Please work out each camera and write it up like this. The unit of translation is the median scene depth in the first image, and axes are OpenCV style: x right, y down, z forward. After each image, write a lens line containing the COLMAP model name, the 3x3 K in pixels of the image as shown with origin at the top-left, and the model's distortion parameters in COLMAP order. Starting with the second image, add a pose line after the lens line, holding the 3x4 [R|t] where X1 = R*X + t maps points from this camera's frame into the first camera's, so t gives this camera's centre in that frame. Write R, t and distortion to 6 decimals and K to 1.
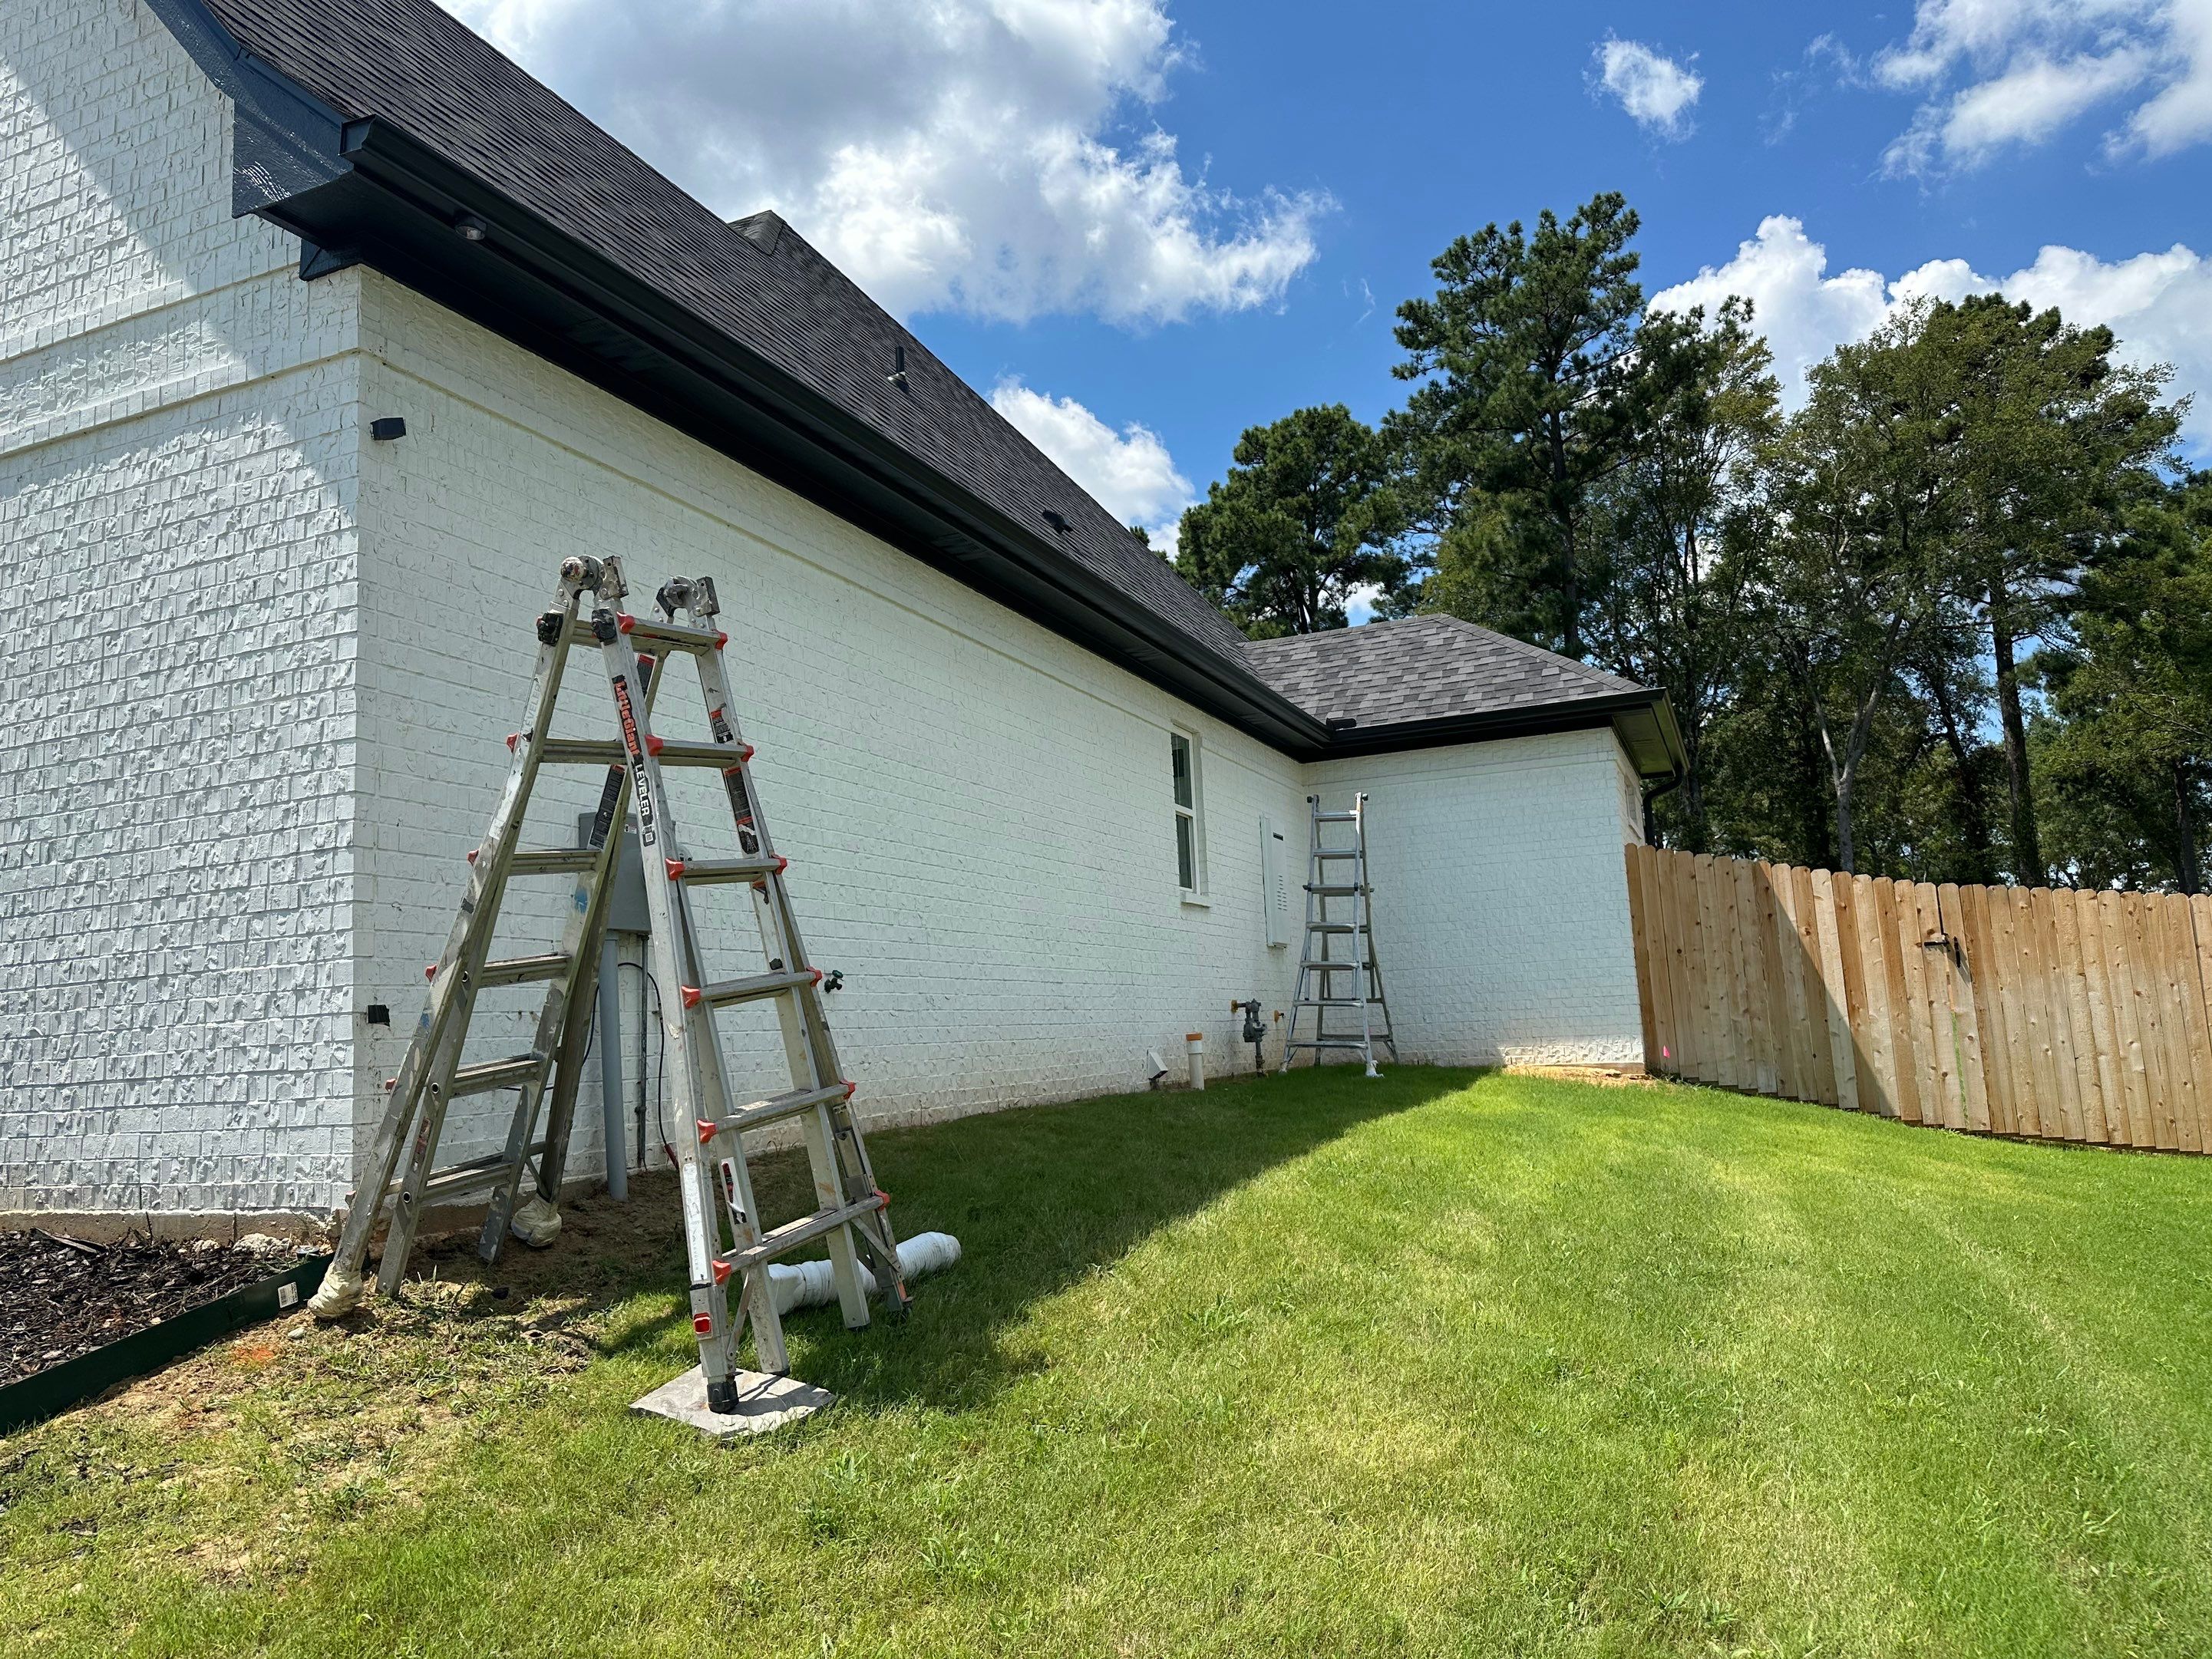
lens RADIAL K [[1508.3, 0, 1113.1], [0, 1508.3, 826.1], [0, 0, 1]] dist [0.046575, -0.069101]
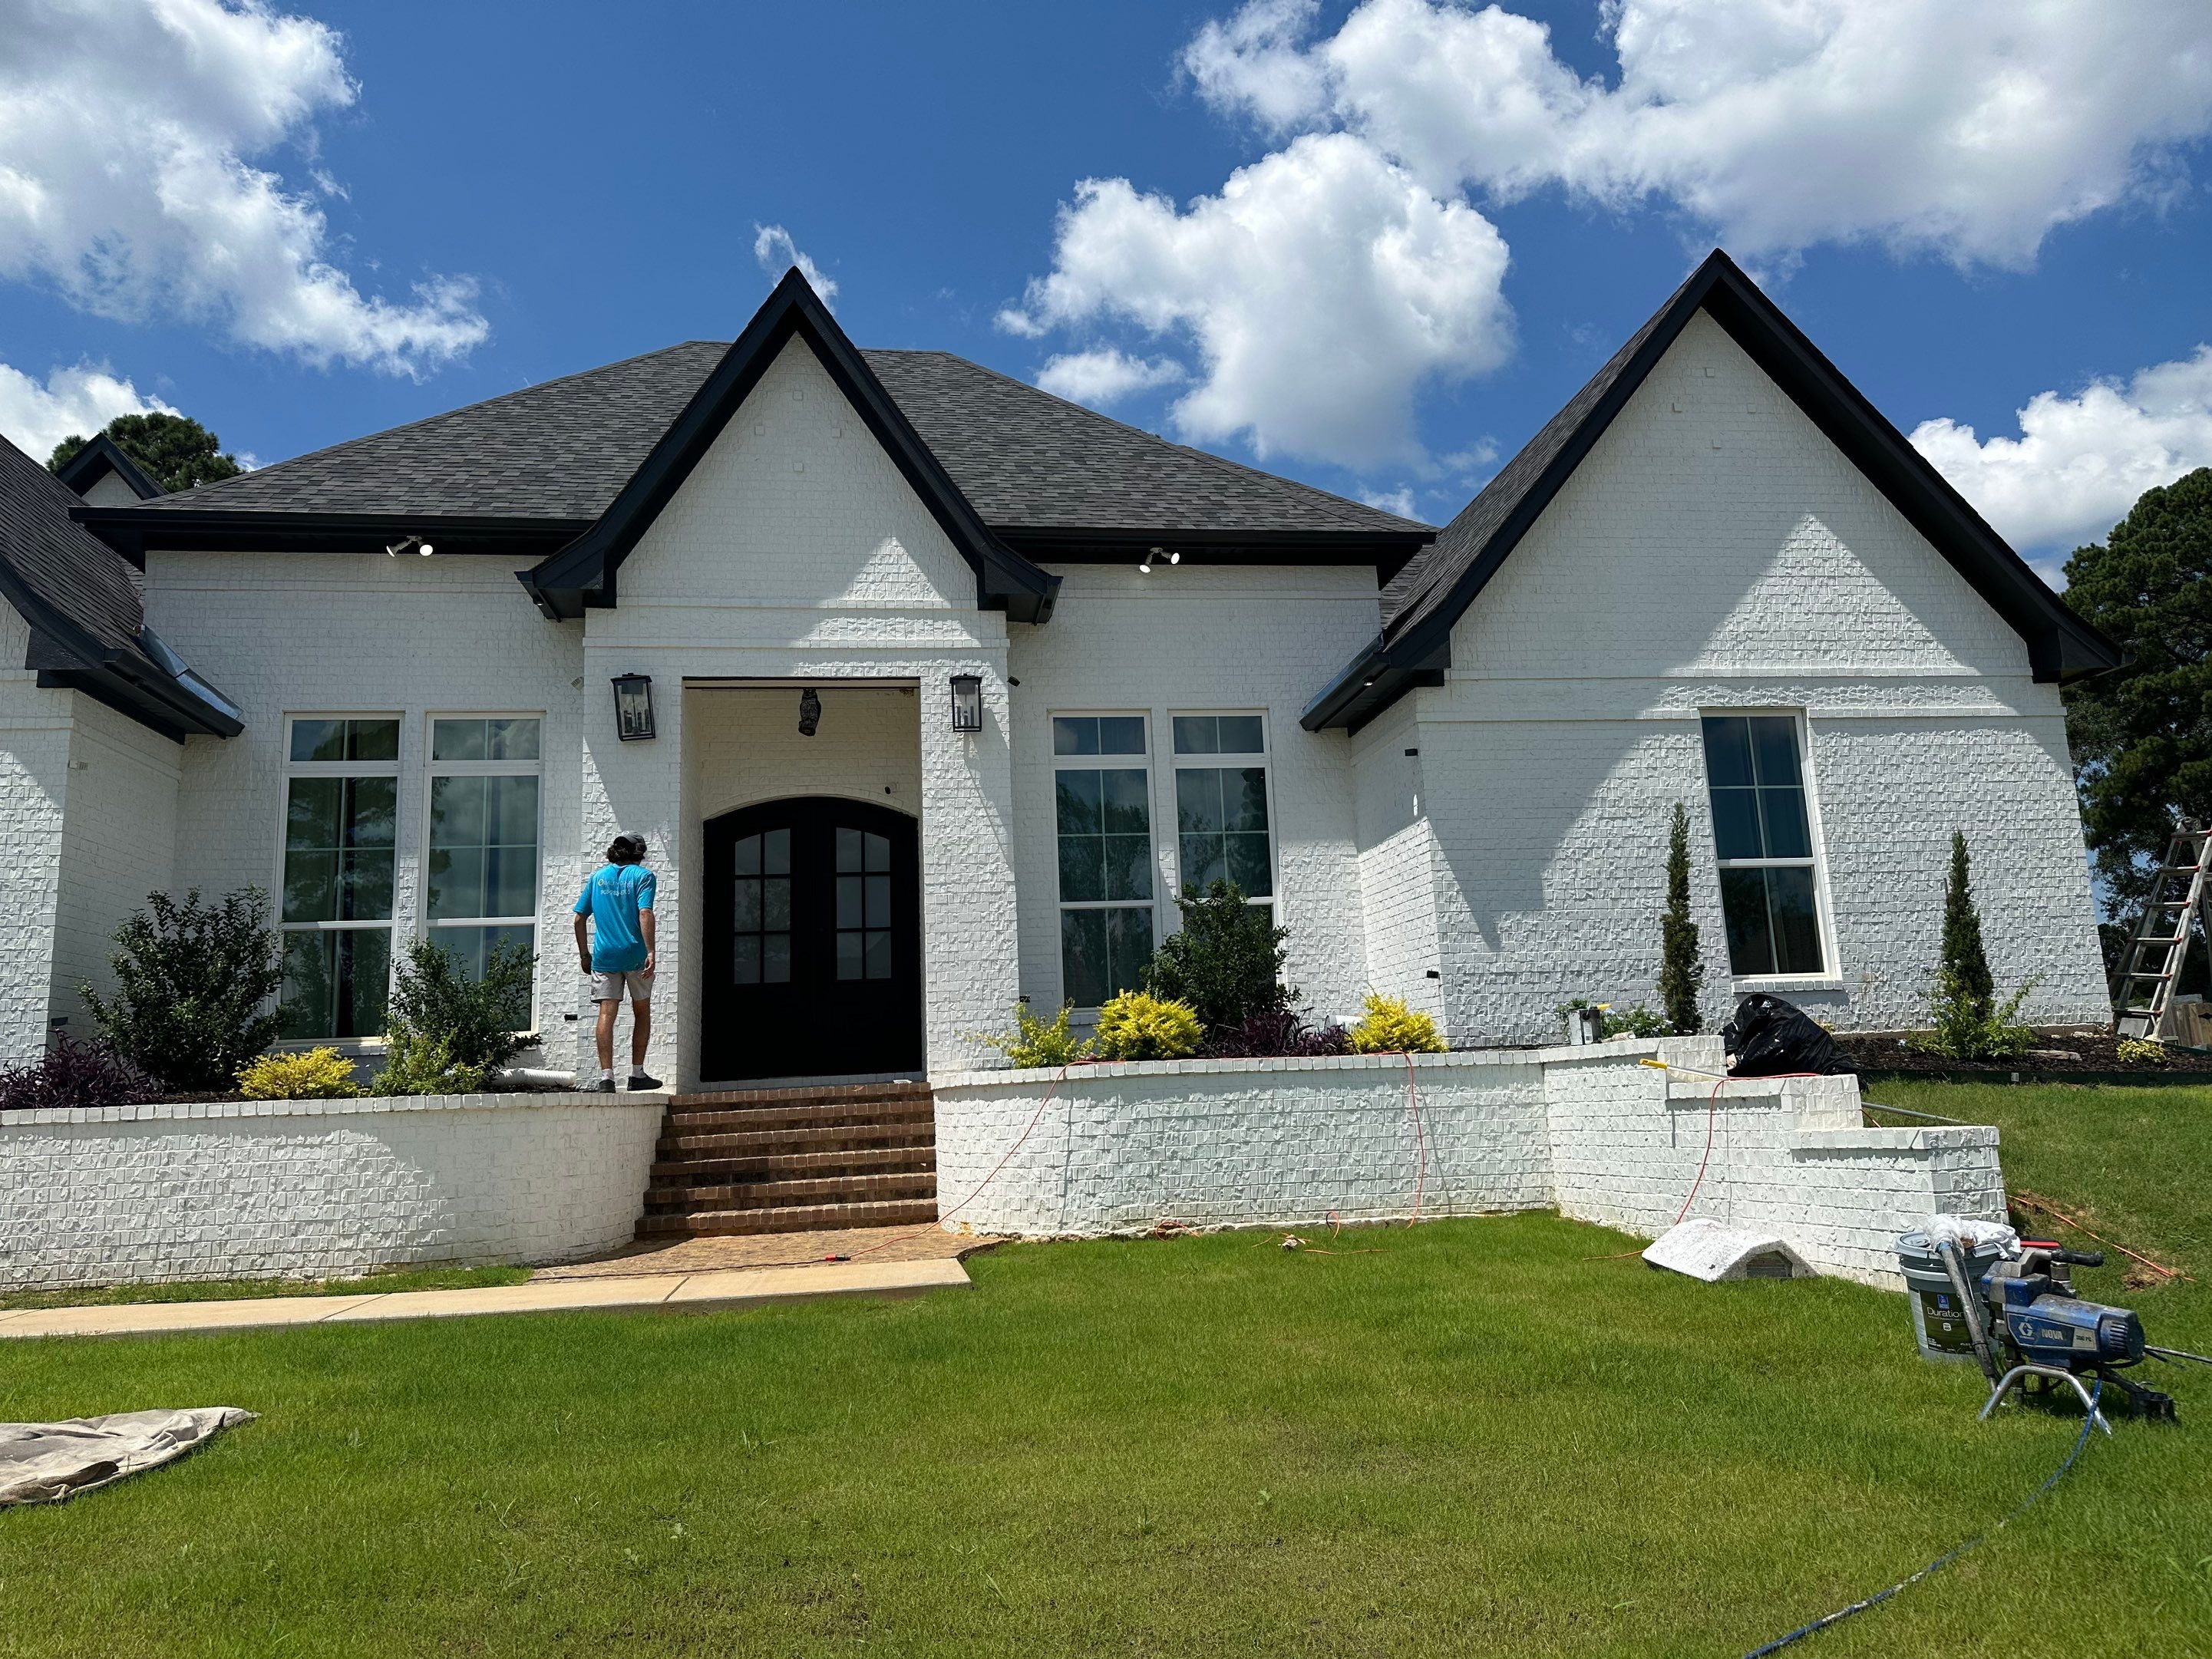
lens RADIAL K [[1528.7, 0, 1108.0], [0, 1528.7, 825.3], [0, 0, 1]] dist [0.092639, -0.144874]
pose [[0.849226, 0.112291, 0.515952, -0.334475], [-0.064423, 0.991860, -0.109832, 0.029962], [-0.524085, 0.060033, 0.849547, -0.046427]]
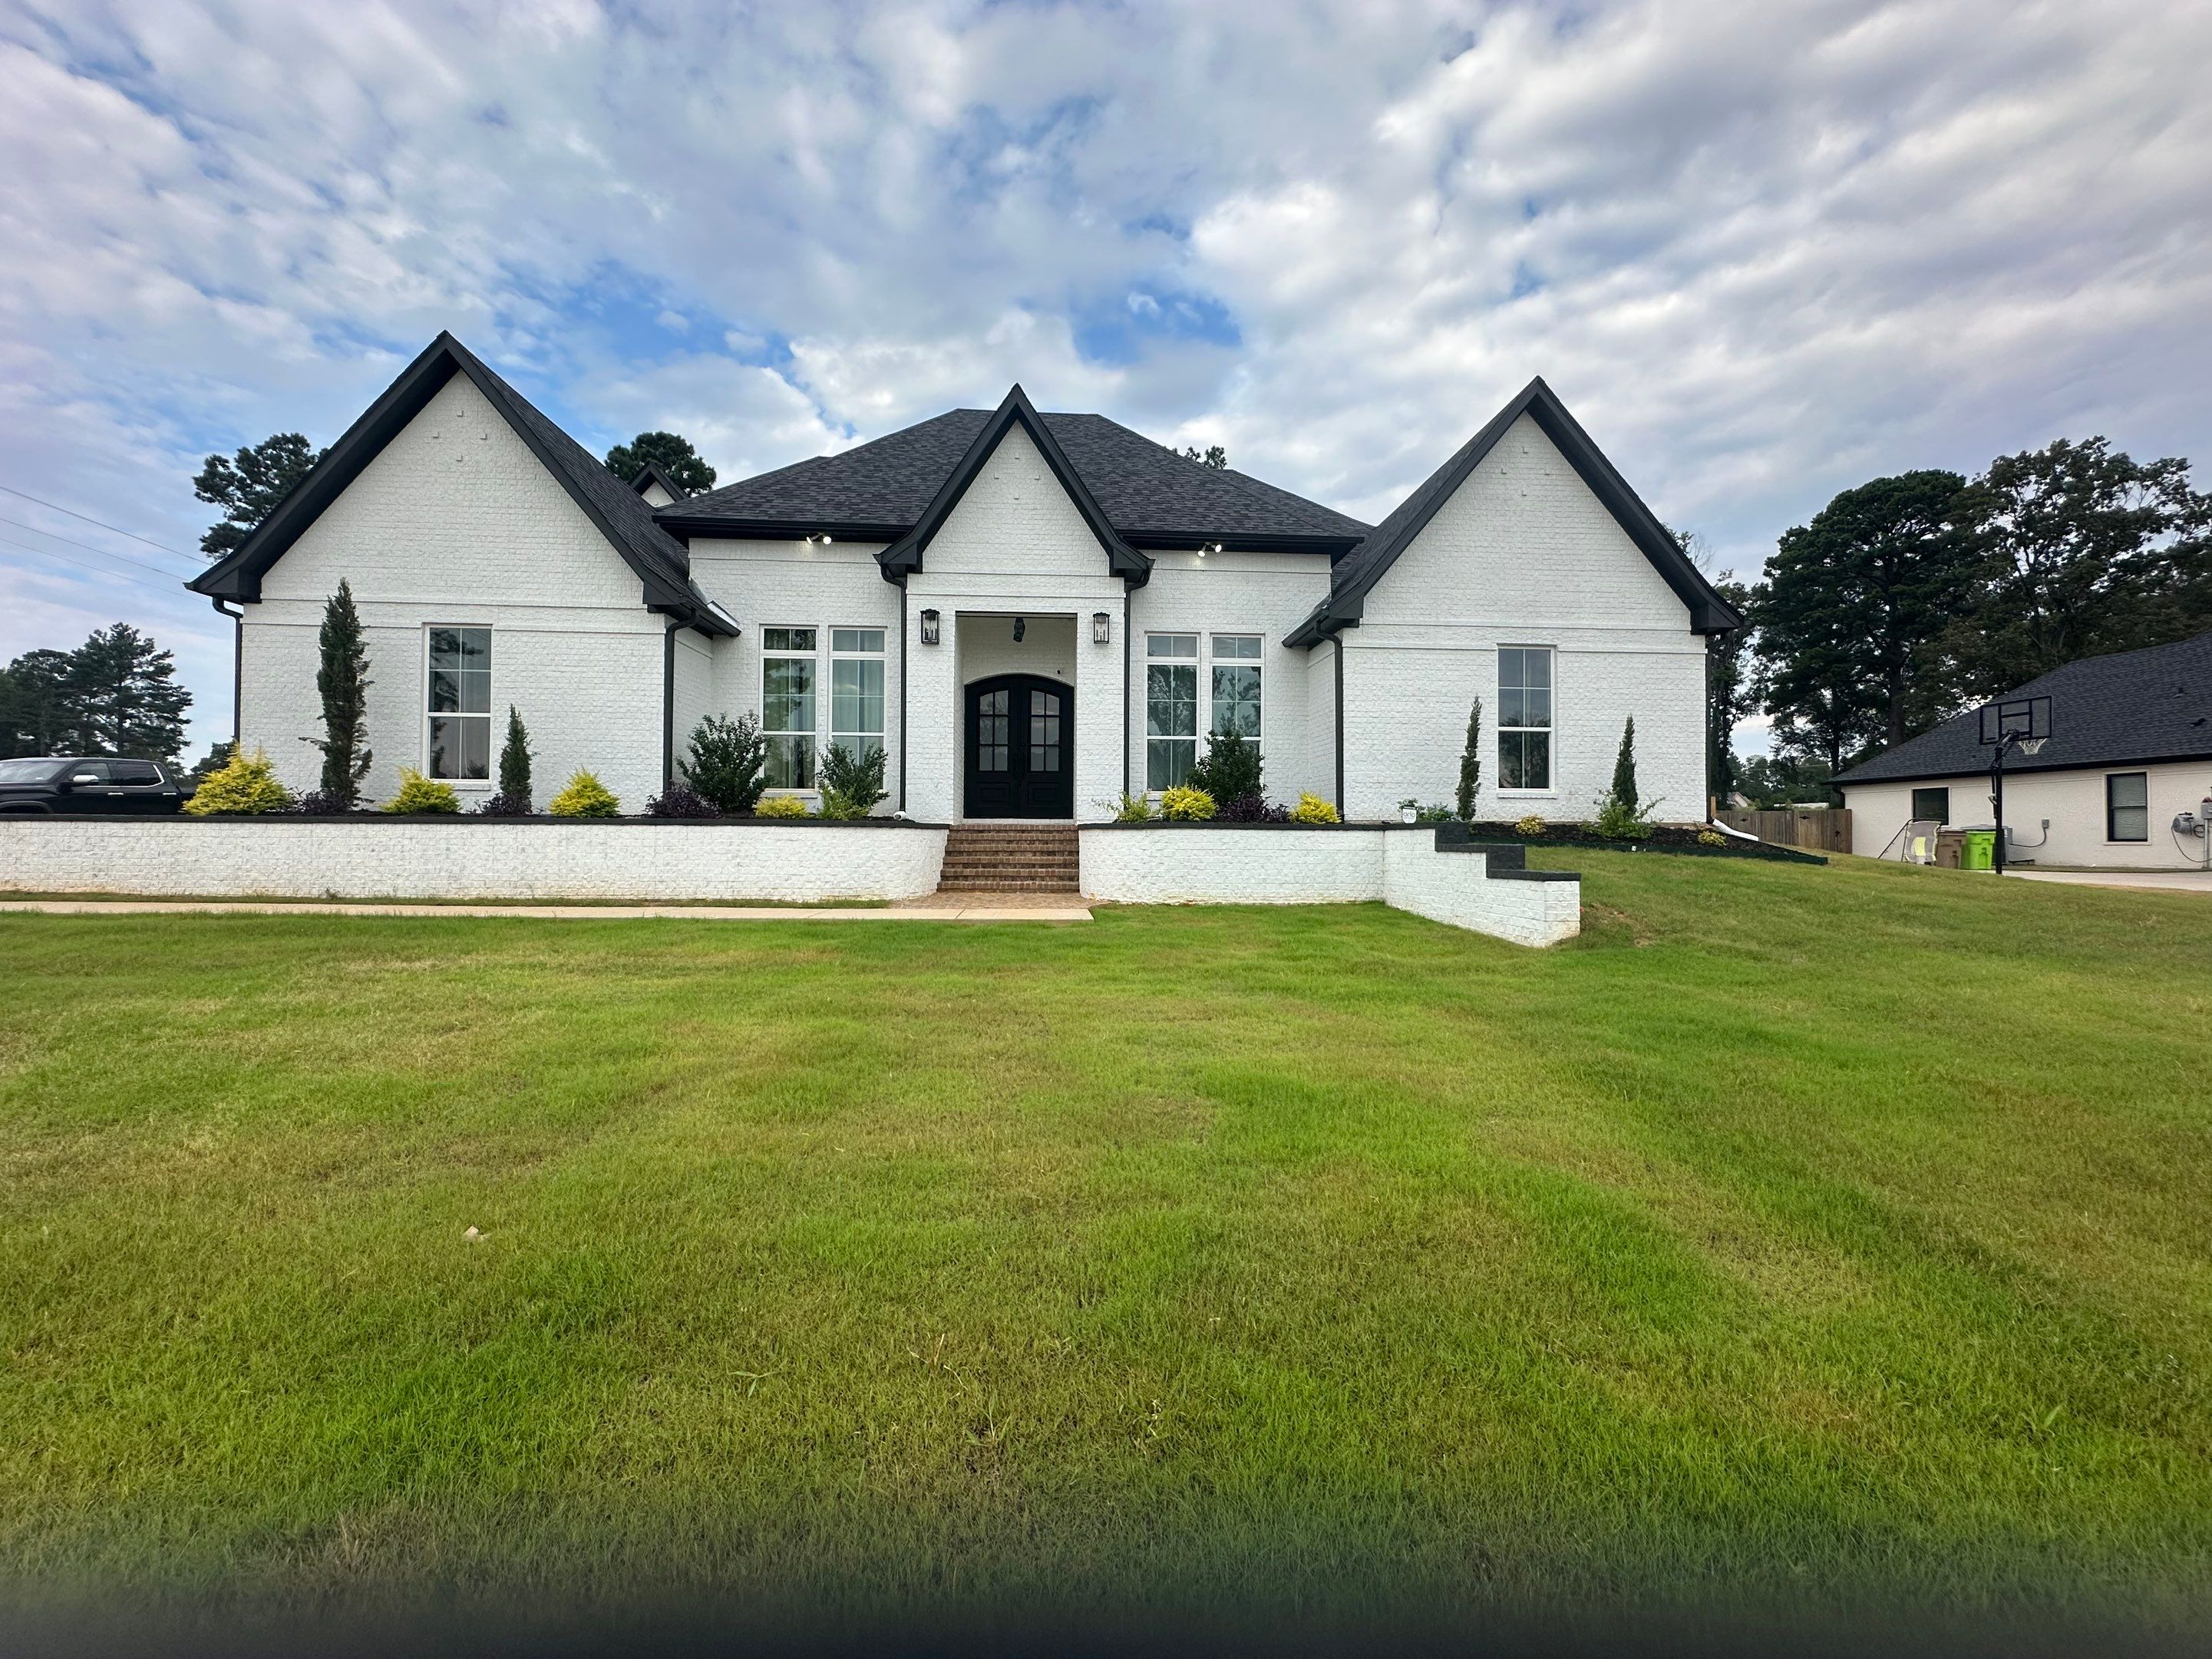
lens RADIAL K [[901.2, 0, 1103.9], [0, 901.2, 851.1], [0, 0, 1]] dist [-0.015513, -0.000298]
pose [[0.888875, 0.051576, 0.455238, -0.350231], [-0.106044, 0.989821, 0.094916, 0.025664], [-0.445709, -0.132644, 0.885296, -0.079663]]
